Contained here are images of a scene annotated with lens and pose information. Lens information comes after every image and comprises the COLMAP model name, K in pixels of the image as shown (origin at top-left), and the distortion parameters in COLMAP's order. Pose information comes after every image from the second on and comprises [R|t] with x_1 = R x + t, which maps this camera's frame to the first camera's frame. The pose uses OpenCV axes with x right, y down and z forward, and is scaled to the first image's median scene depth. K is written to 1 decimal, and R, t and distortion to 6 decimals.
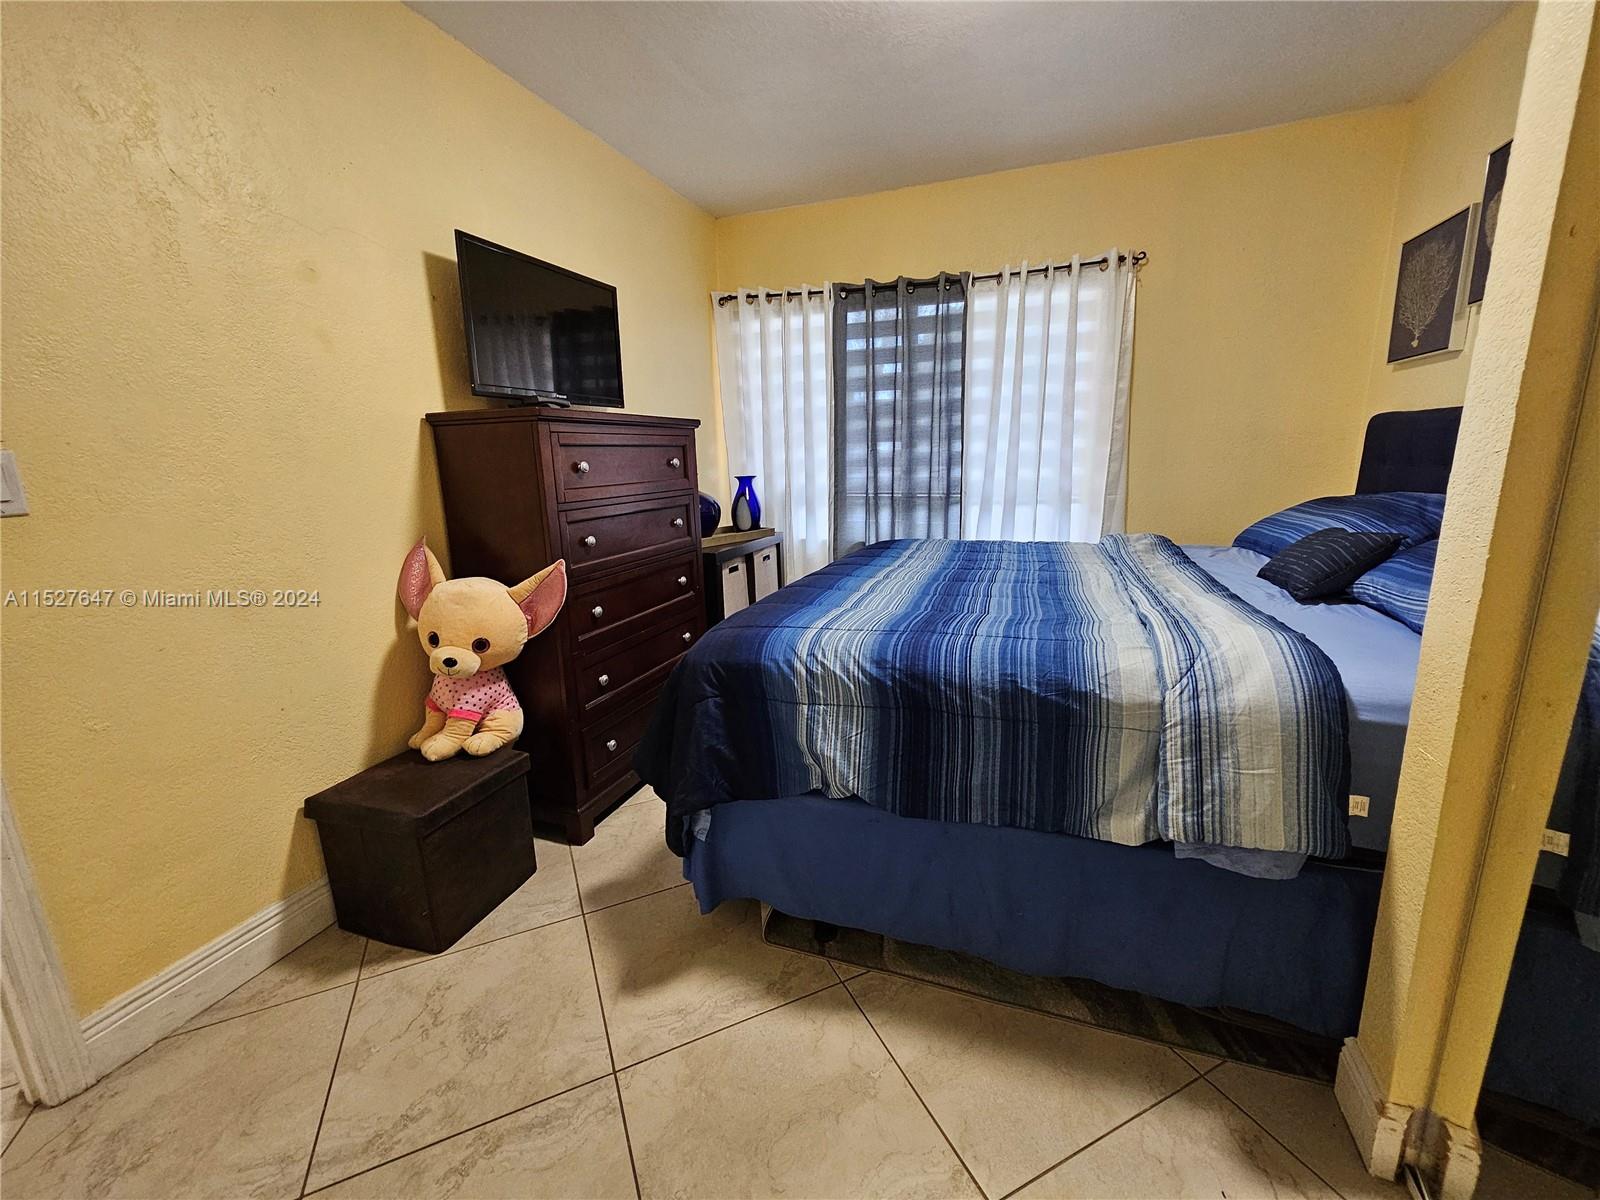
lens RADIAL K [[652.2, 0, 801.5], [0, 652.2, 597.1], [0, 0, 1]] dist [0.000545, 0.000554]
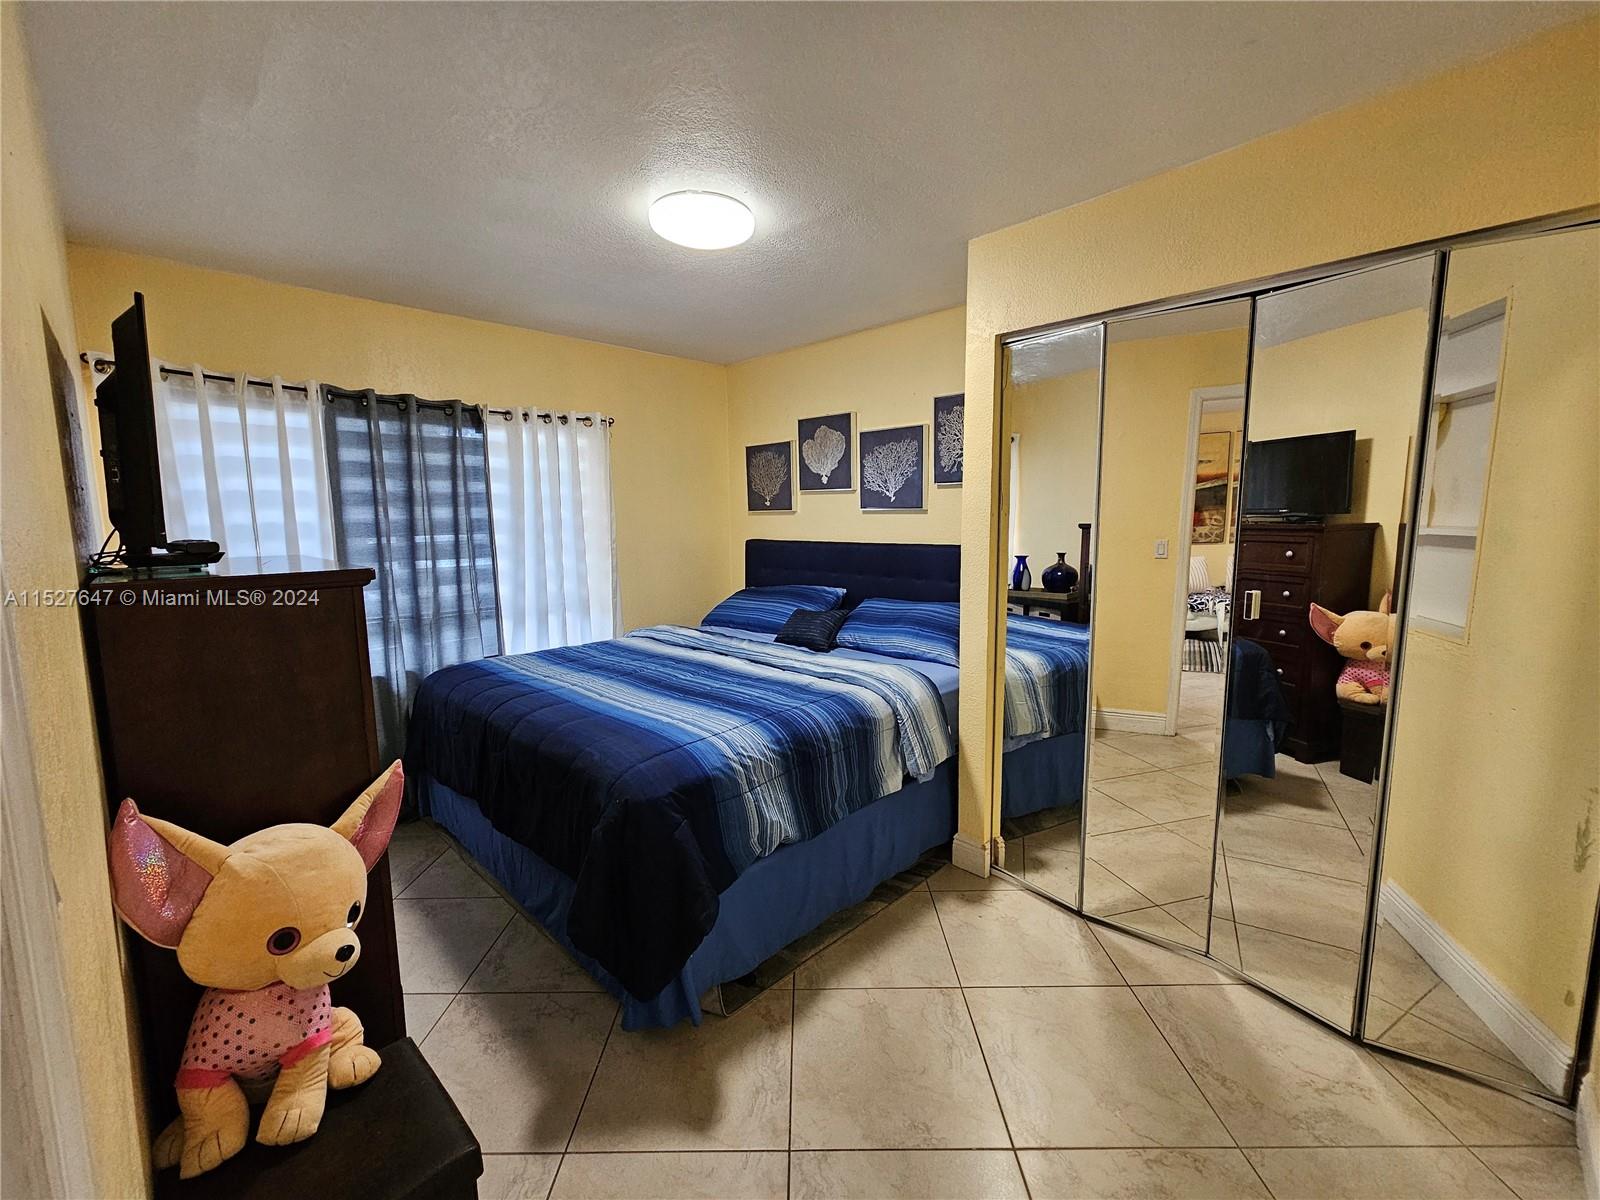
lens RADIAL K [[658.0, 0, 804.5], [0, 658.0, 596.1], [0, 0, 1]] dist [0.001803, 0.000302]
pose [[0.418068, -0.088987, 0.904047, -0.848442], [0.195904, 0.980605, 0.005928, -0.156738], [-0.887040, 0.174628, 0.427393, 0.212957]]
